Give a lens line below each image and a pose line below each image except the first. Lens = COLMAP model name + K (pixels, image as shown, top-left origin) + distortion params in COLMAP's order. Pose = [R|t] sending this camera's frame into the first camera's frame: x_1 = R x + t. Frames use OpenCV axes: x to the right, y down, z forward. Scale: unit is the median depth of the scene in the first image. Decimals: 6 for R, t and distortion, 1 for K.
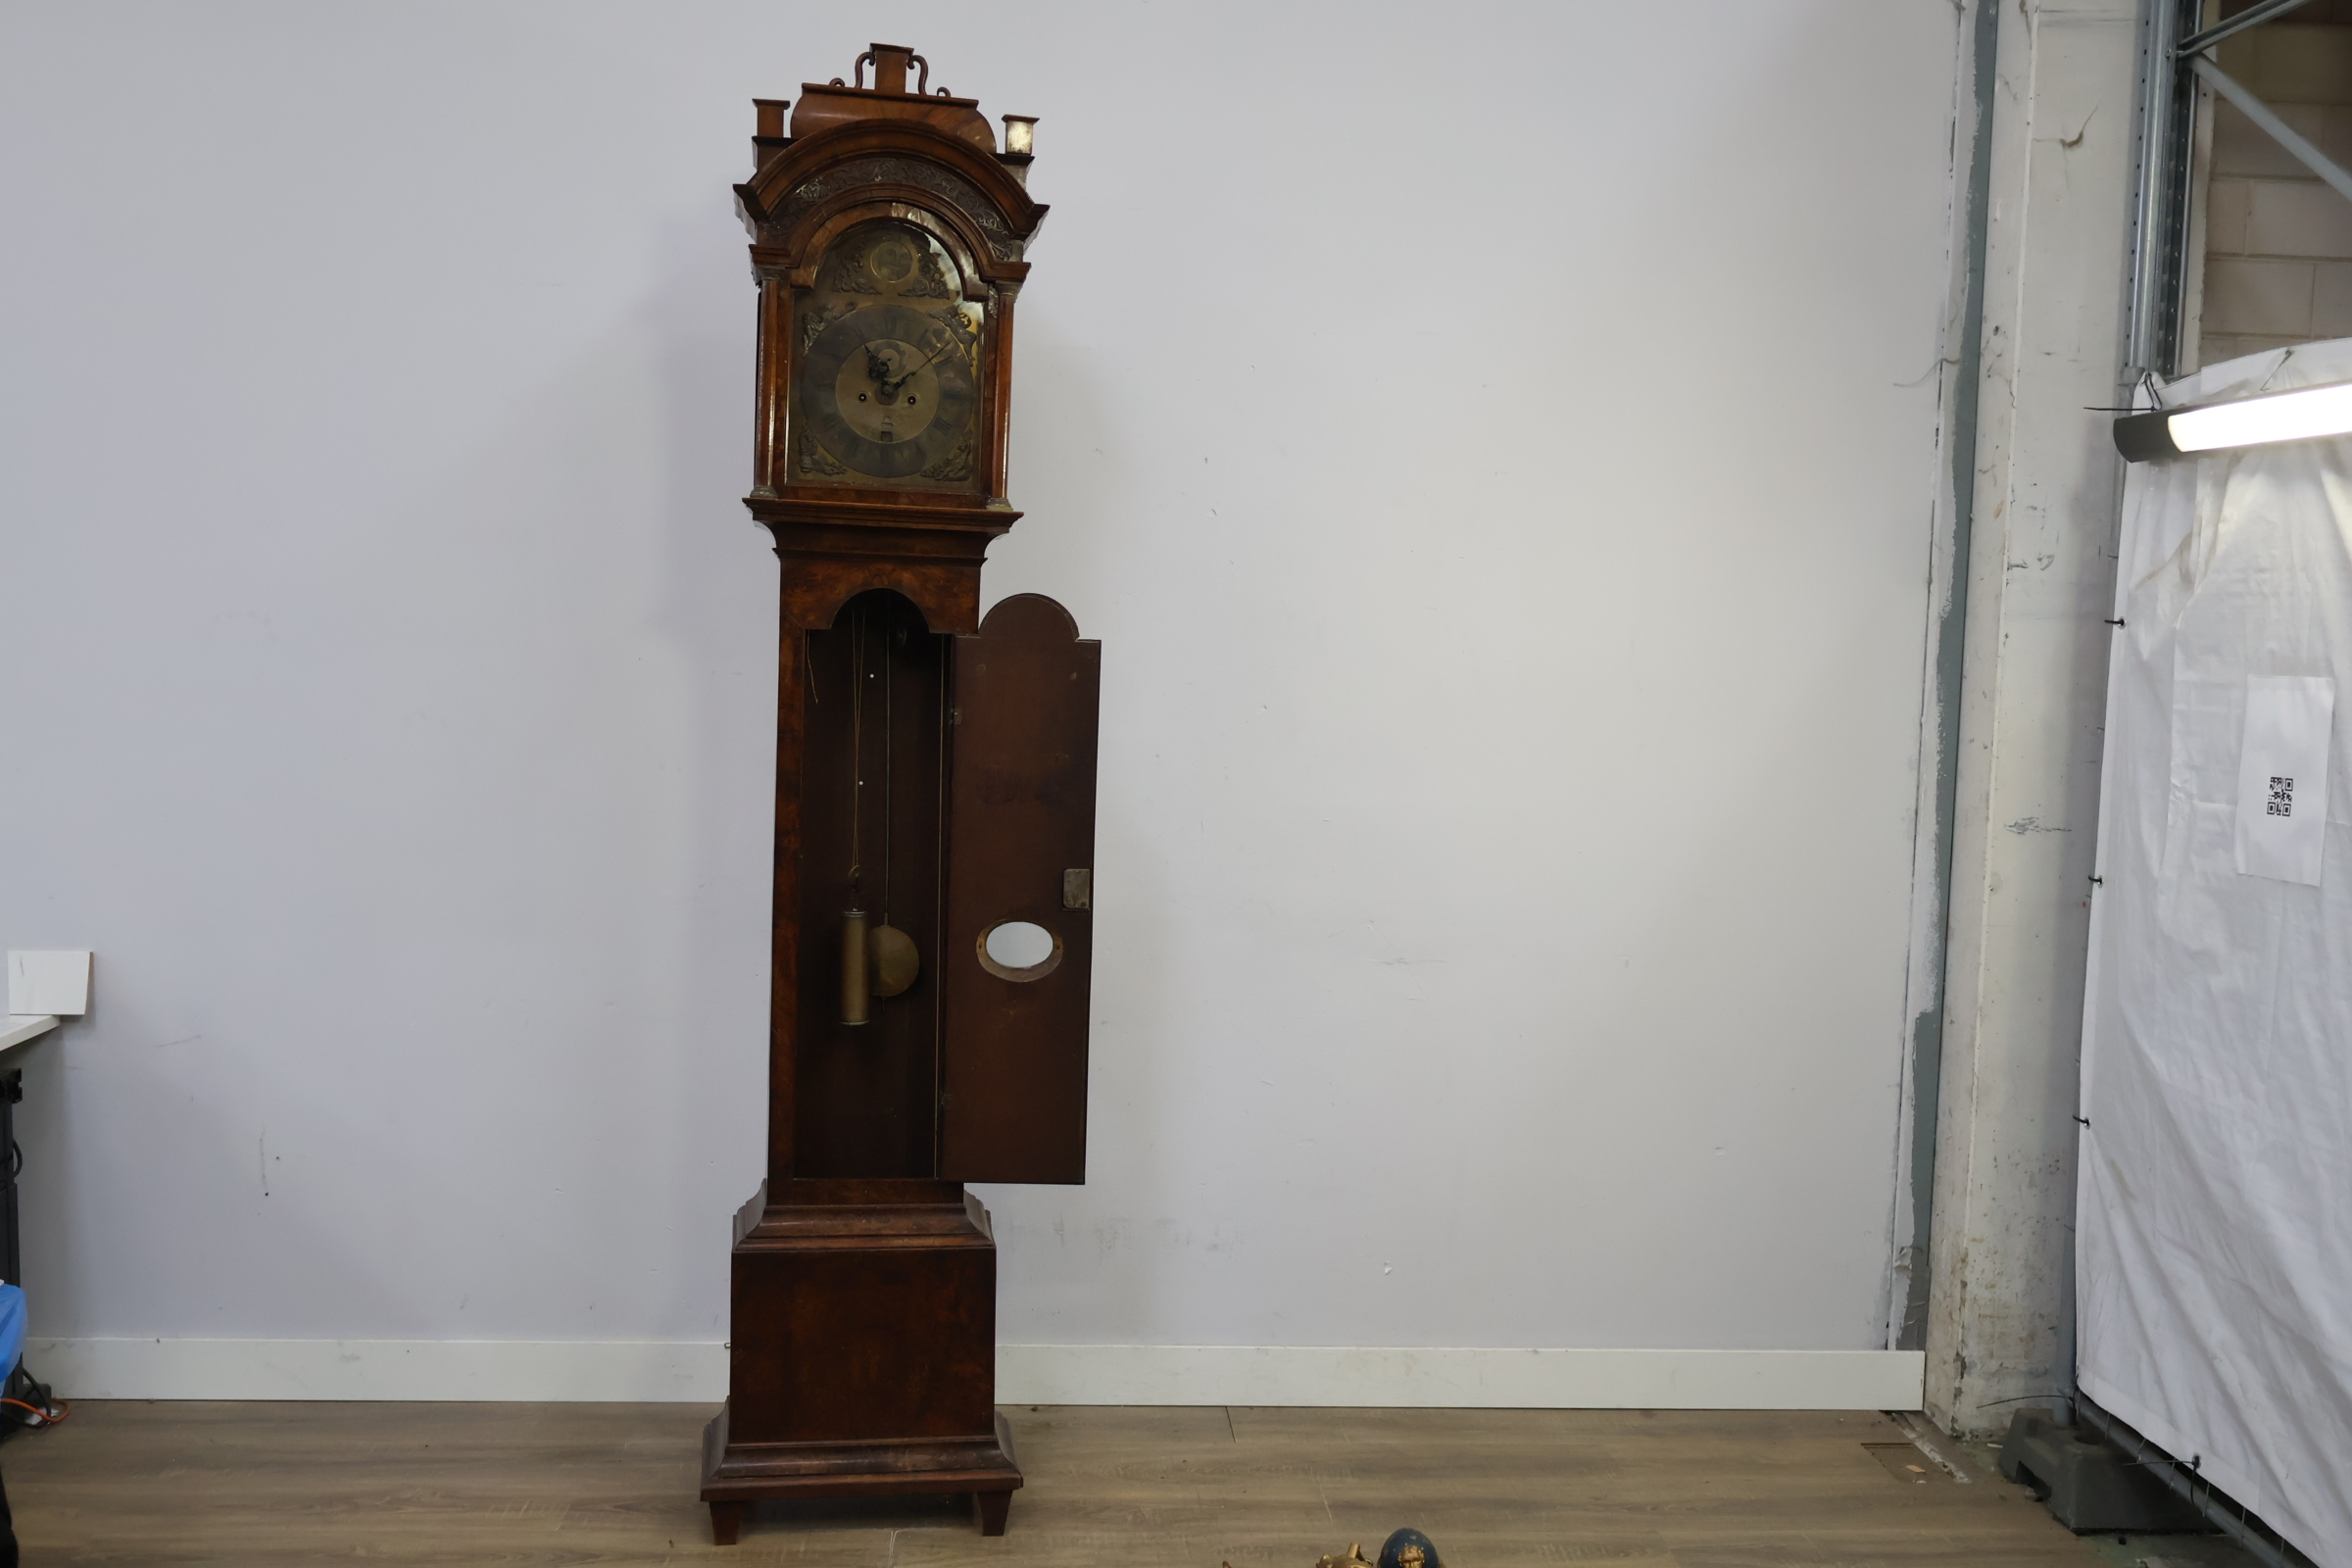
lens RADIAL K [[2189.3, 0, 1176.9], [0, 2189.3, 767.3], [0, 0, 1]] dist [-0.007729, 0.000000]
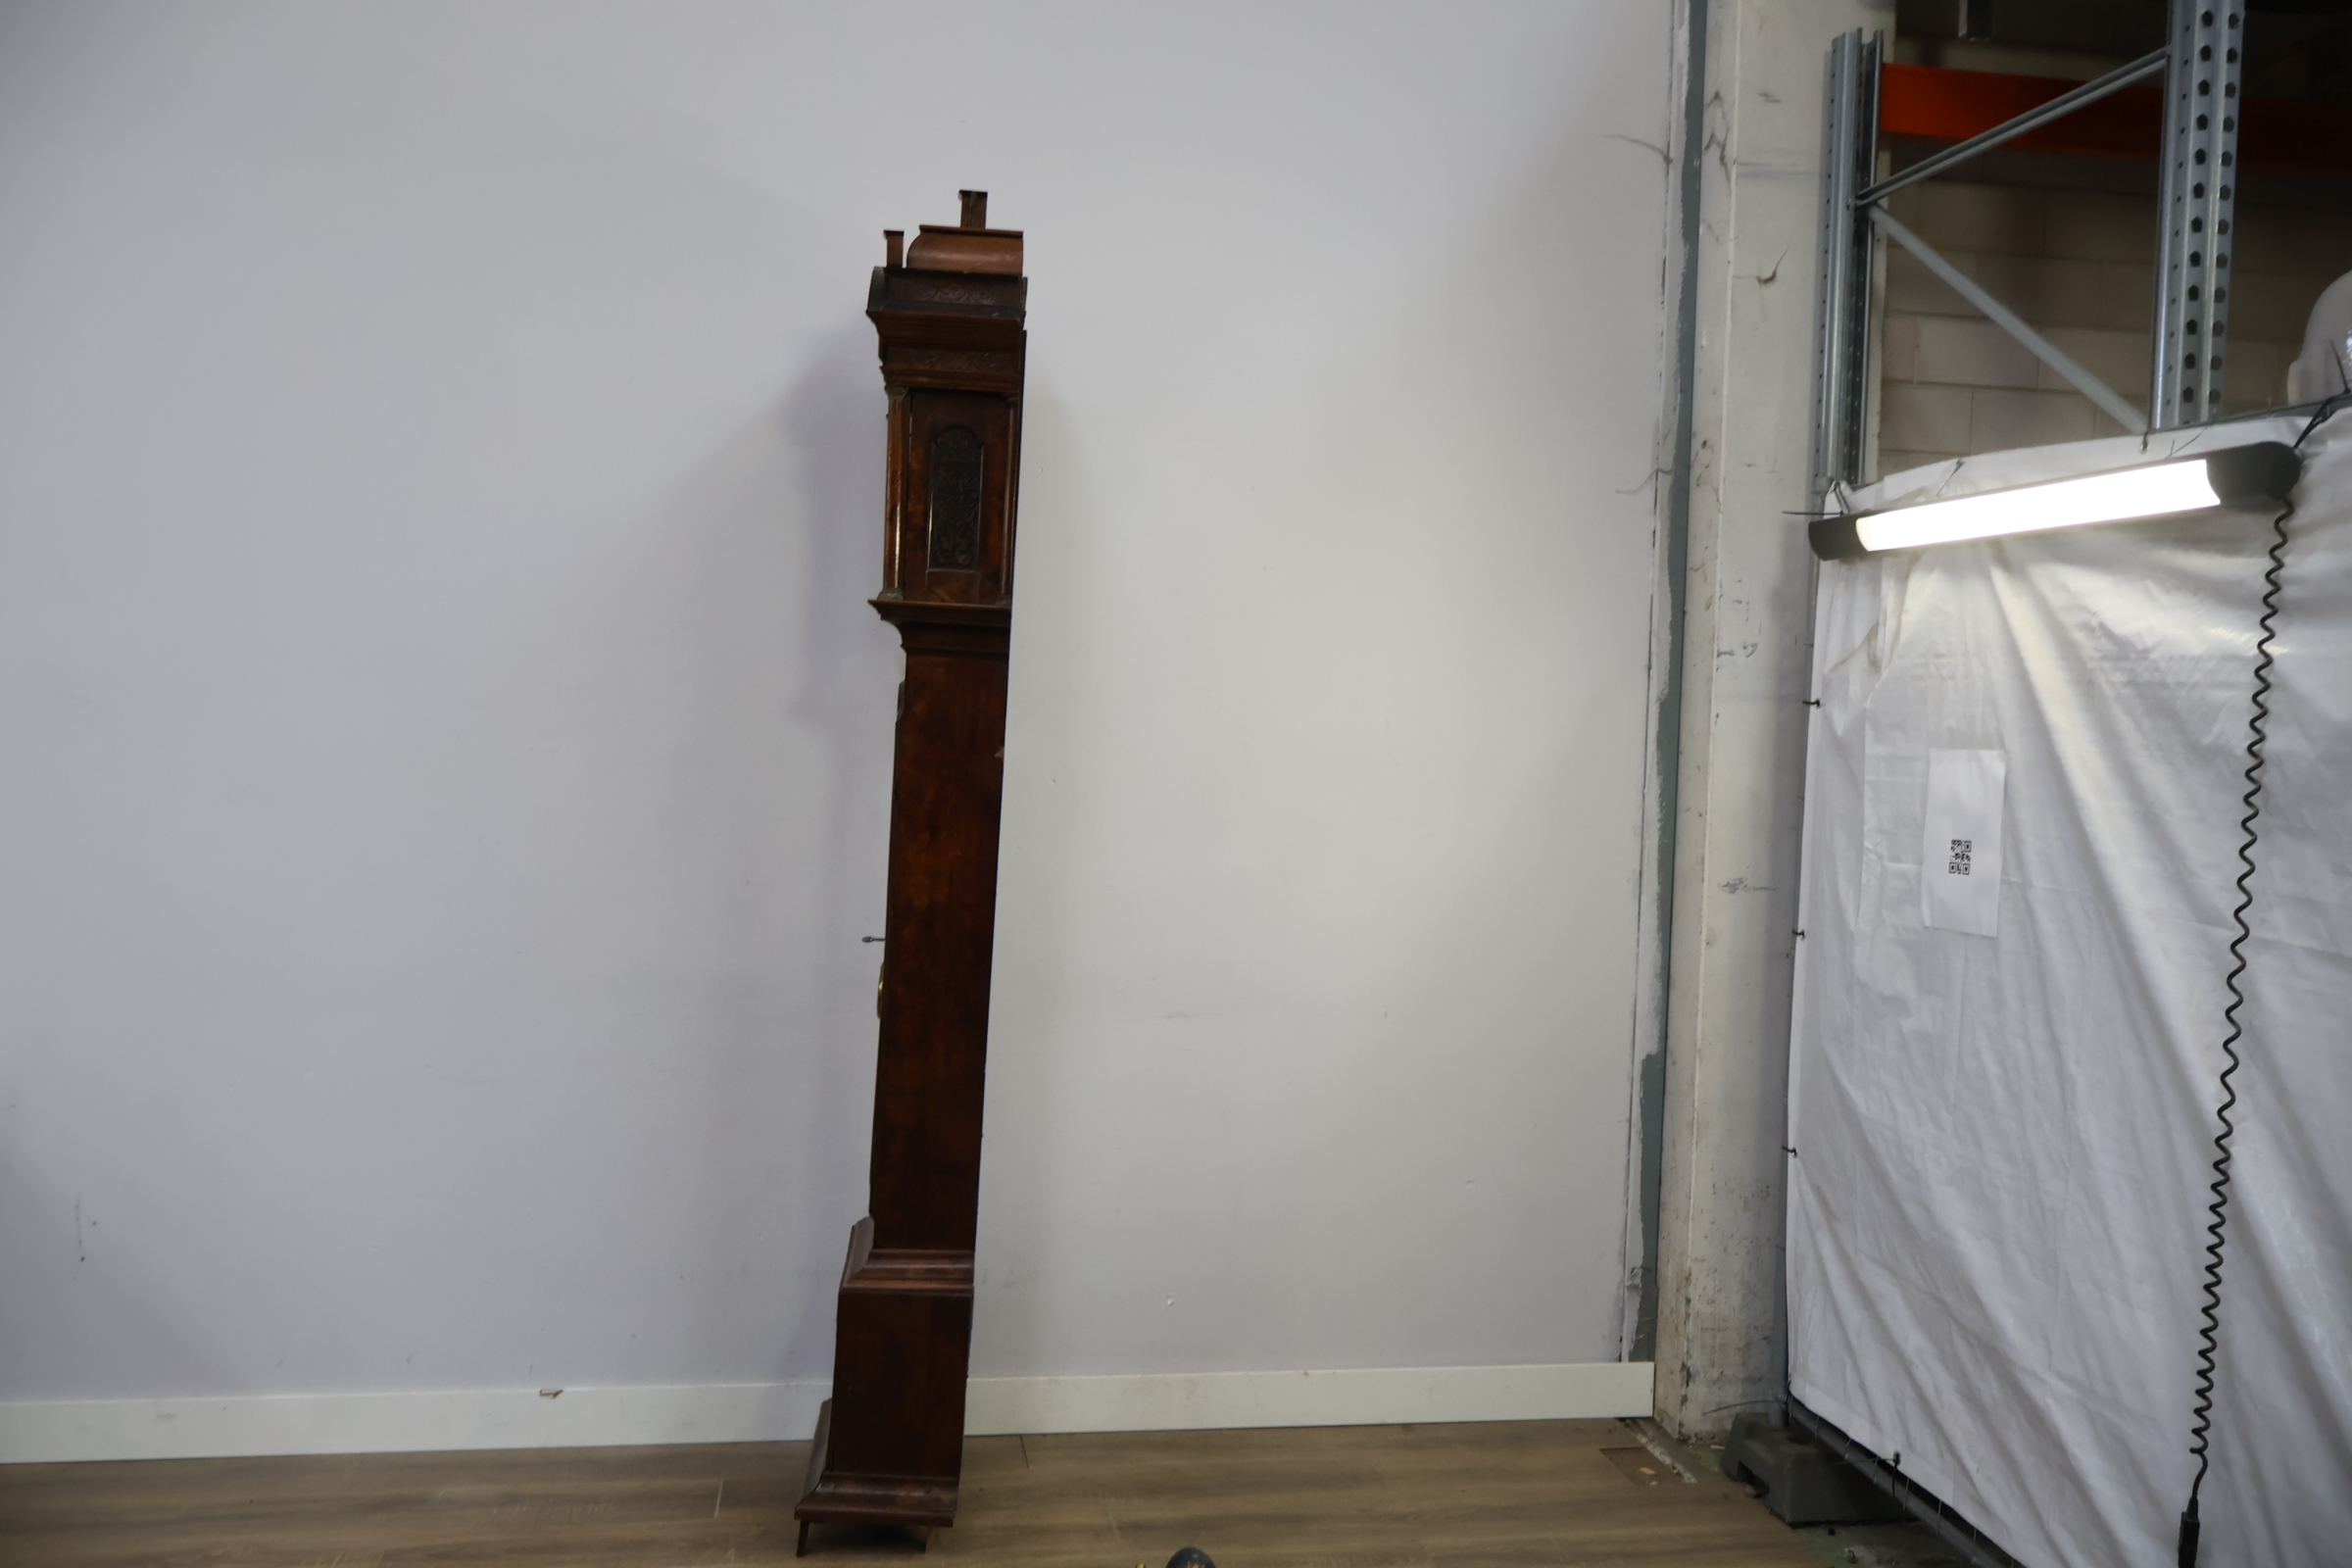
lens RADIAL K [[1944.7, 0, 1170.9], [0, 1944.7, 777.2], [0, 0, 1]] dist [-0.012194, 0.007729]
pose [[0.995502, -0.002990, 0.094694, 0.007662], [0.006073, 0.999460, -0.032288, 0.001947], [-0.094546, 0.032717, 0.994983, 0.042513]]
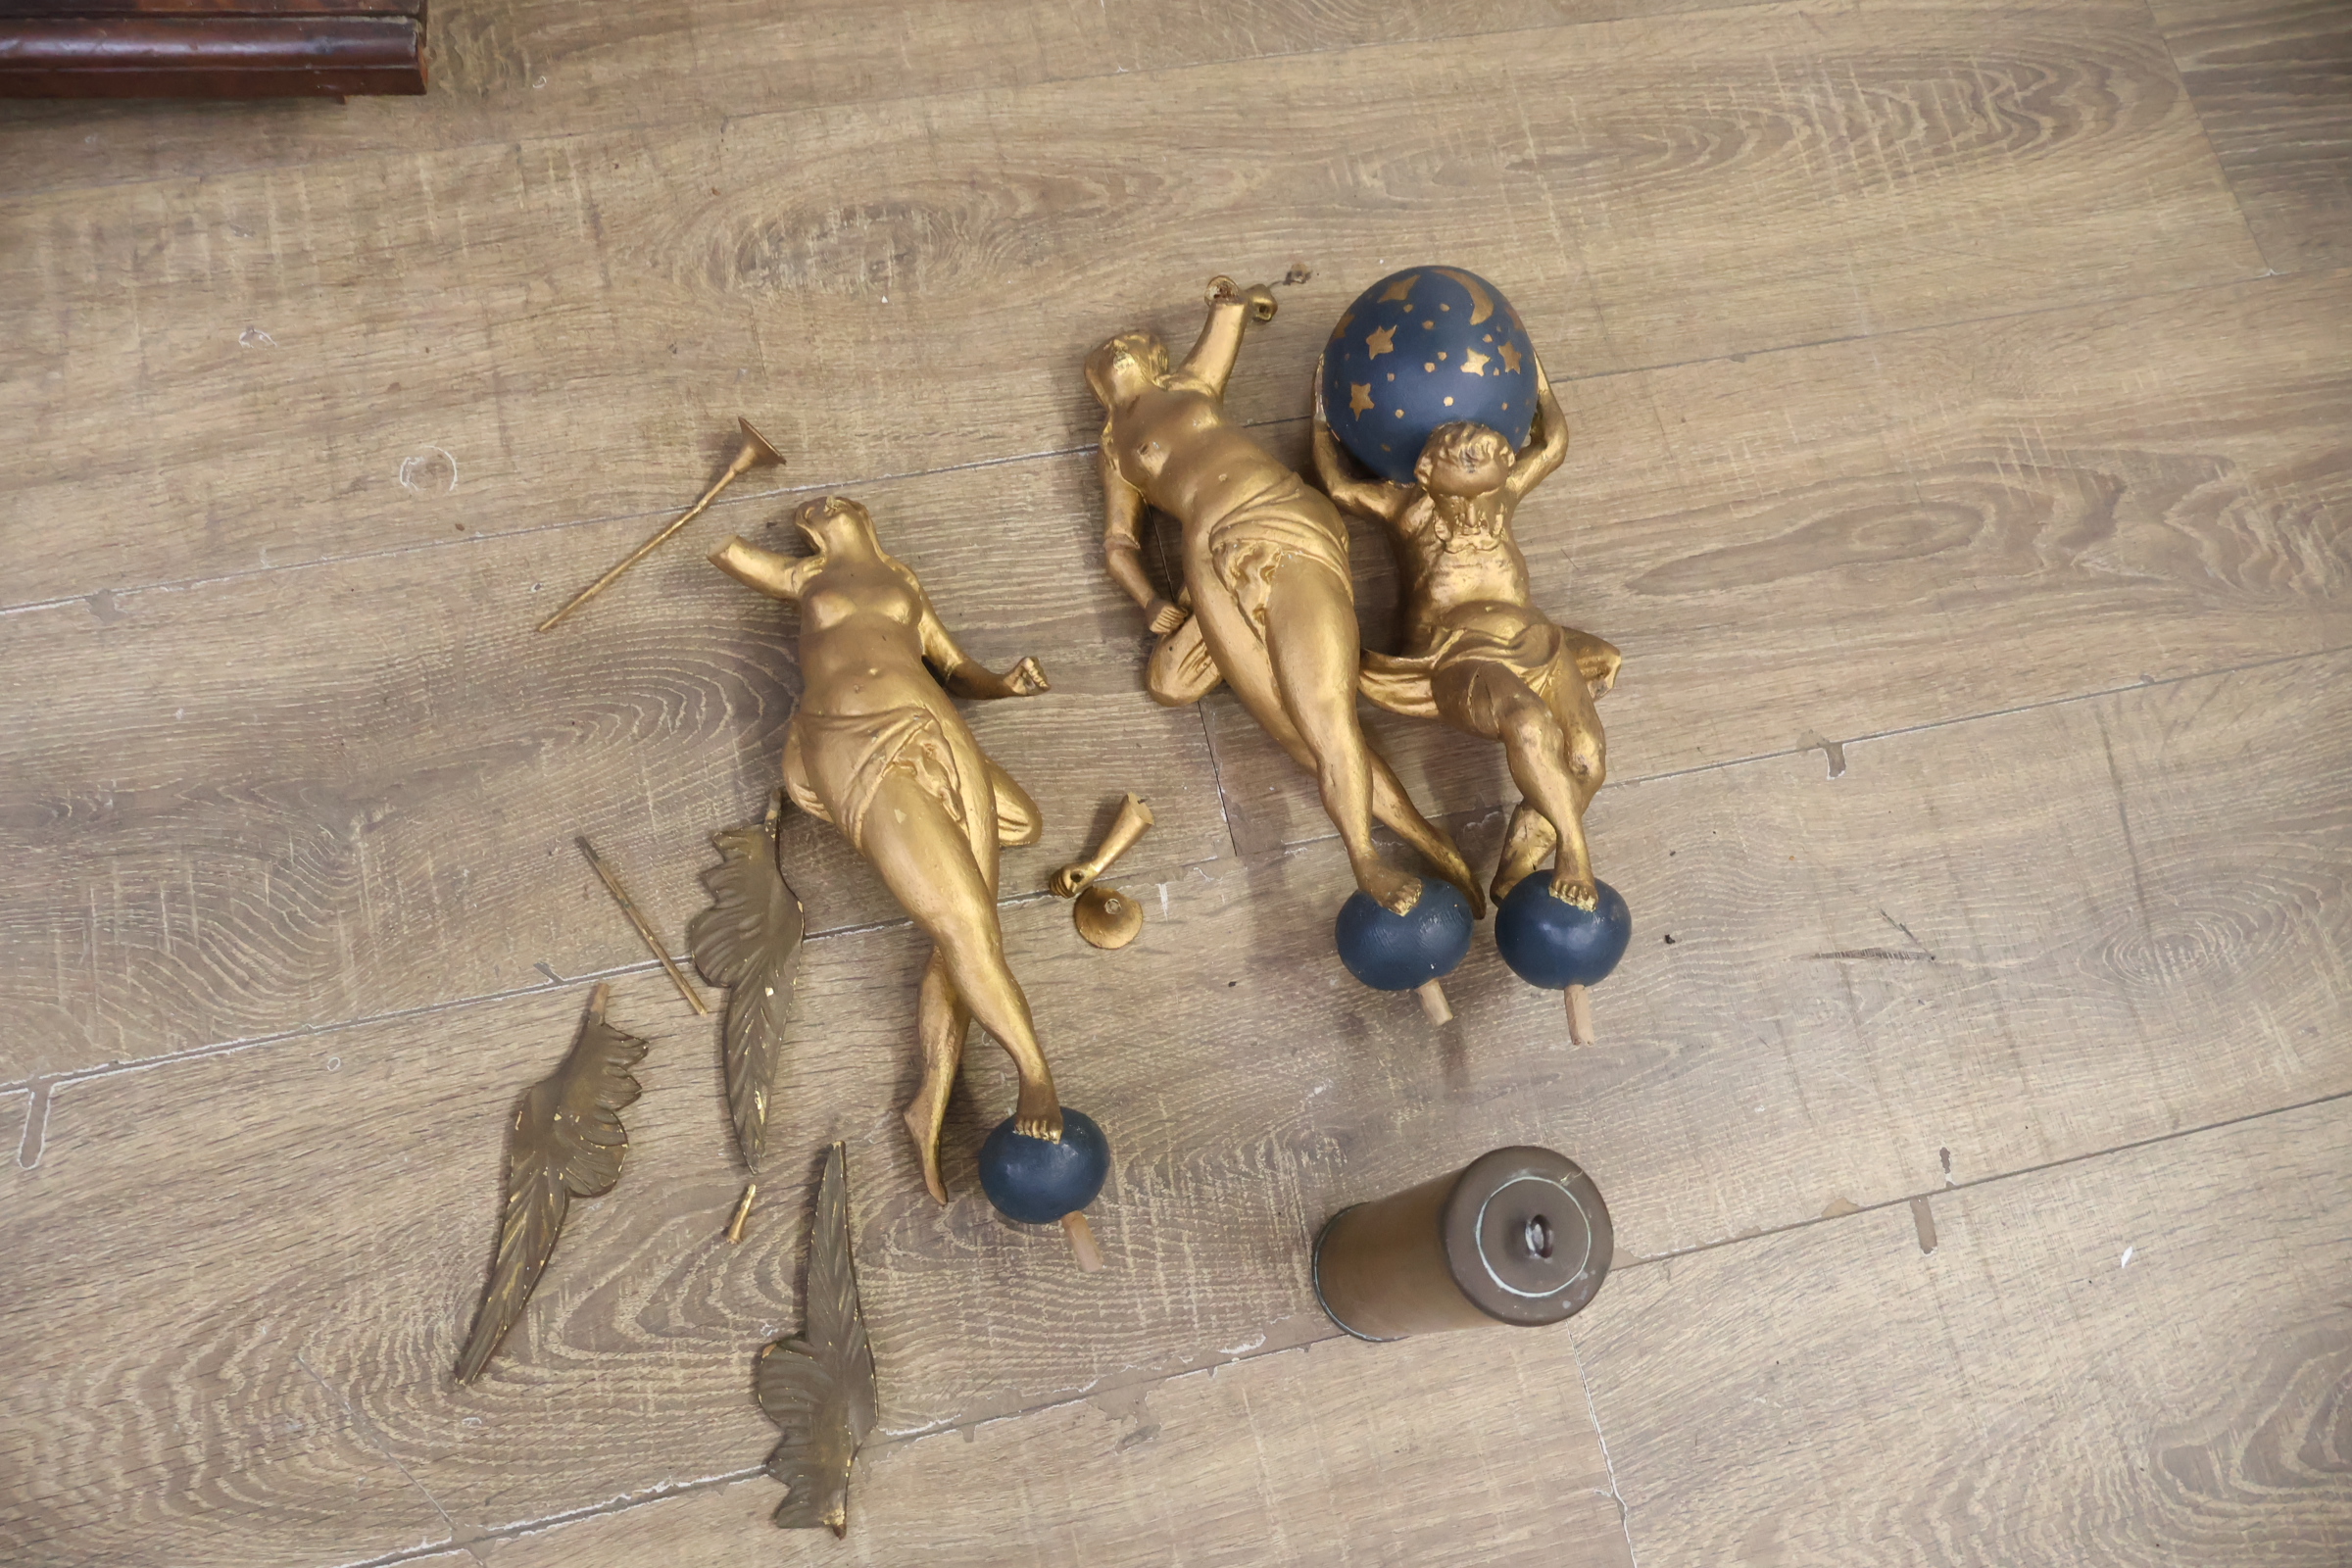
lens RADIAL K [[1944.7, 0, 1172.0], [0, 1944.7, 777.2], [0, 0, 1]] dist [-0.012194, 0.007729]
pose [[0.982633, -0.121504, 0.140250, 0.032997], [-0.084441, 0.380233, 0.921028, 0.153128], [-0.165236, -0.916875, 0.363369, 0.832073]]
